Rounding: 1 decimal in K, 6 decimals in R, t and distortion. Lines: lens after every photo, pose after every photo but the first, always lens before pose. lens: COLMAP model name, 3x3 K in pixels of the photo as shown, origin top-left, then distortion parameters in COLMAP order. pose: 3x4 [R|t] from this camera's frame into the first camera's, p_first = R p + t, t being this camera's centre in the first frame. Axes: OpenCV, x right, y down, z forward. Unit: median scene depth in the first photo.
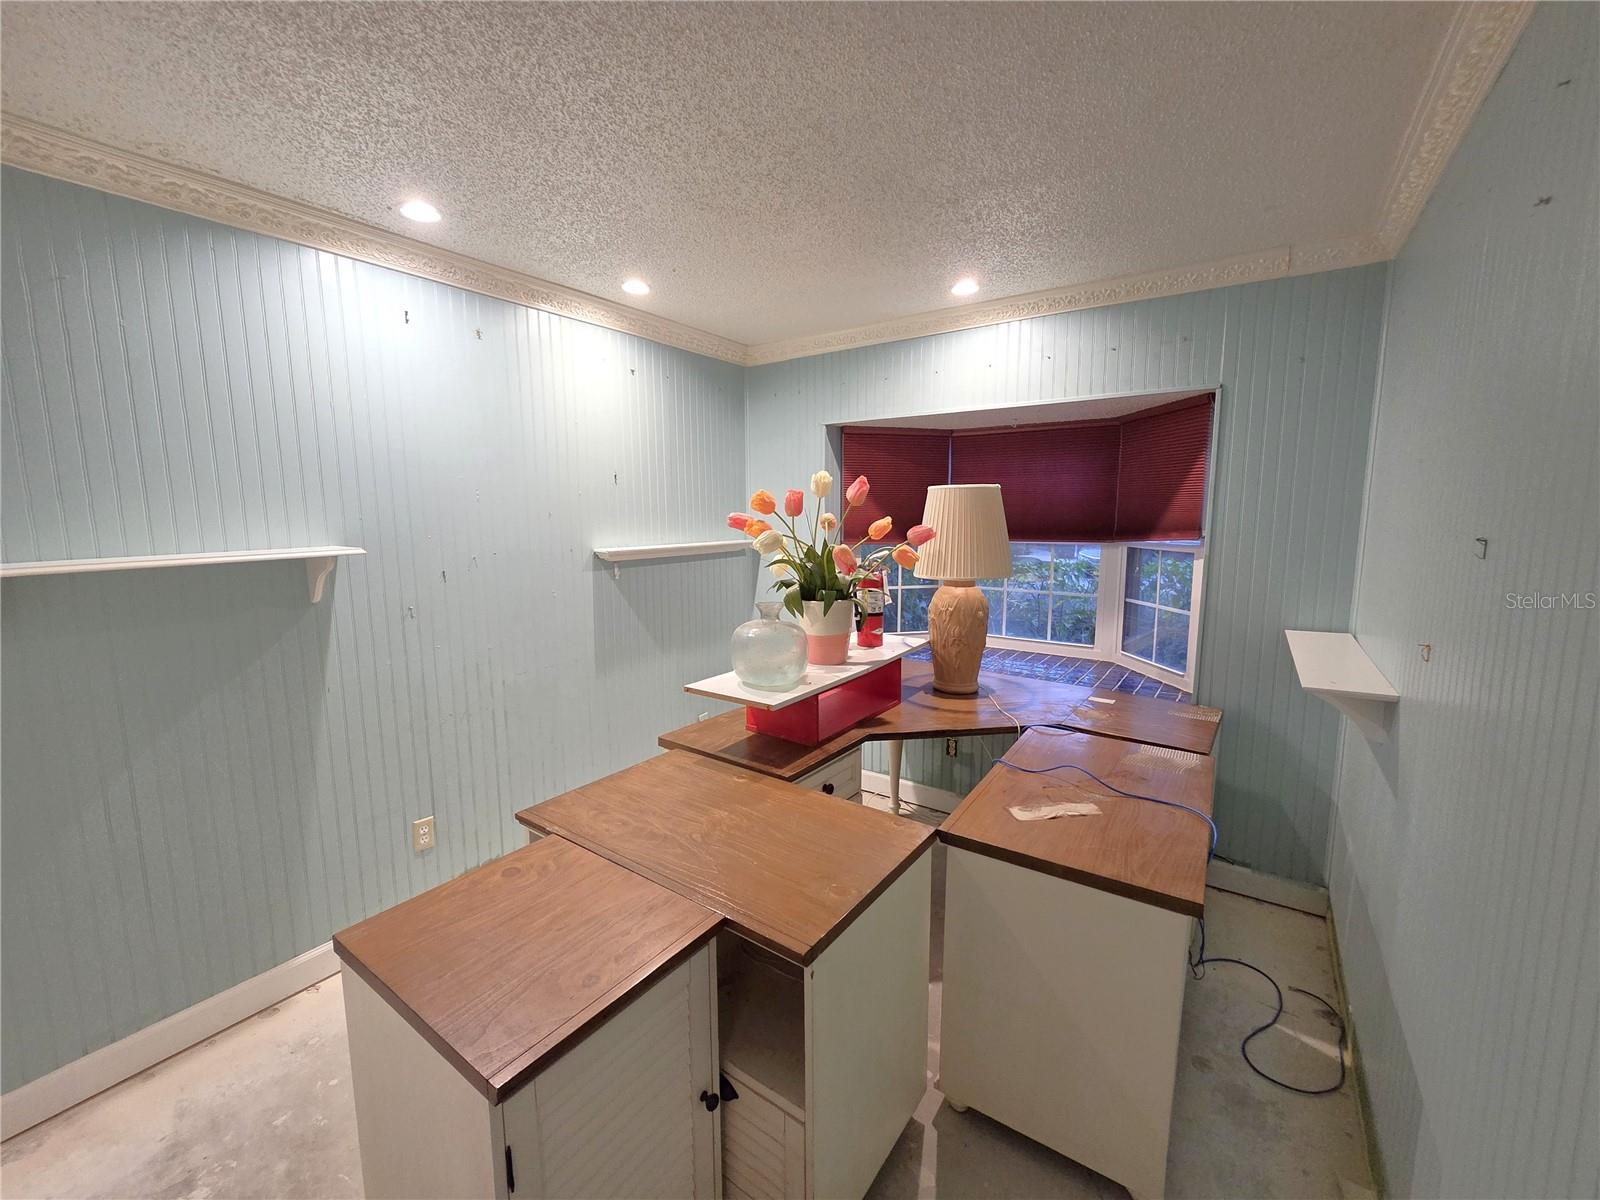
lens RADIAL K [[653.1, 0, 805.6], [0, 653.1, 592.9], [0, 0, 1]] dist [-0.000085, -0.000176]
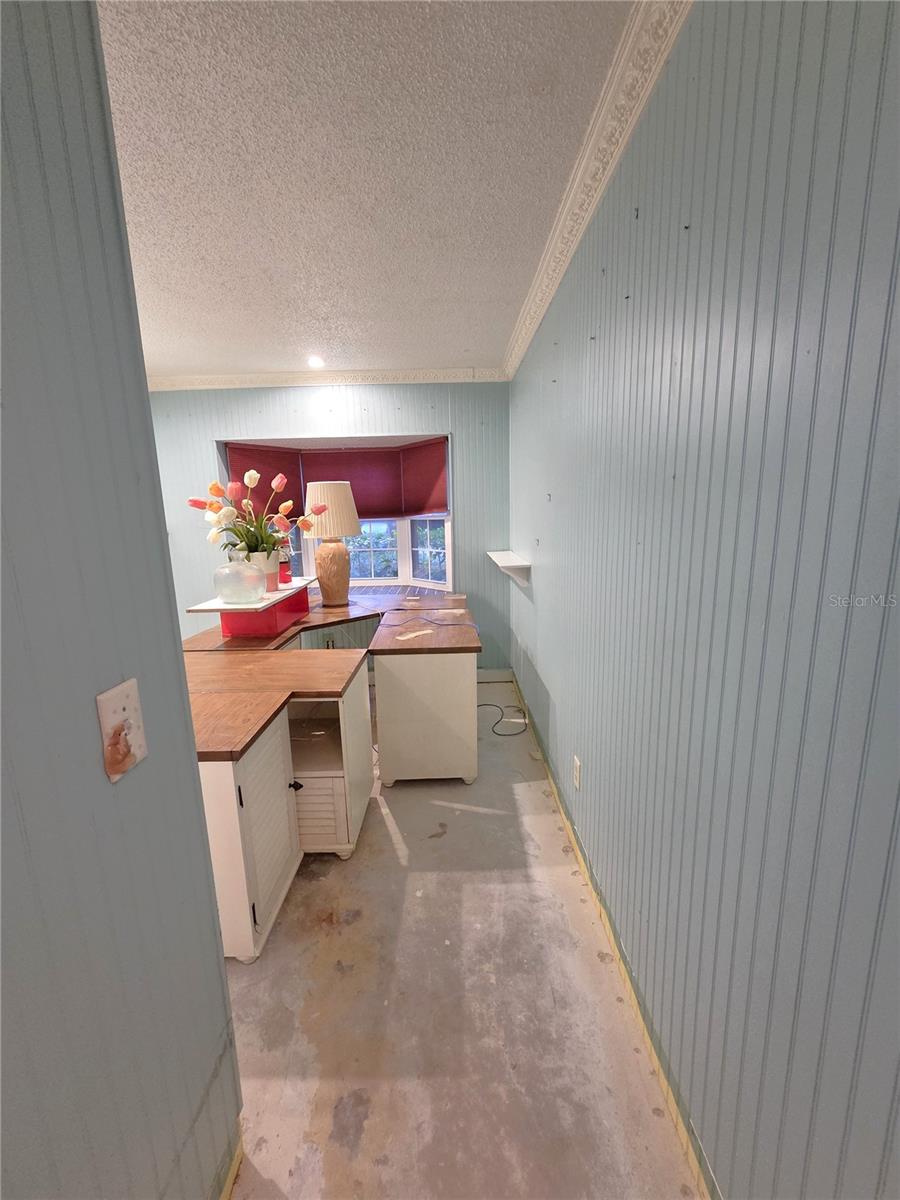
lens RADIAL K [[493.5, 0, 456.9], [0, 493.5, 602.7], [0, 0, 1]] dist [0.000077, 0.000161]
pose [[0.815296, -0.124543, 0.565492, -0.276835], [0.095906, 0.992151, 0.080238, 0.082026], [-0.571047, -0.011184, 0.820841, -0.267630]]
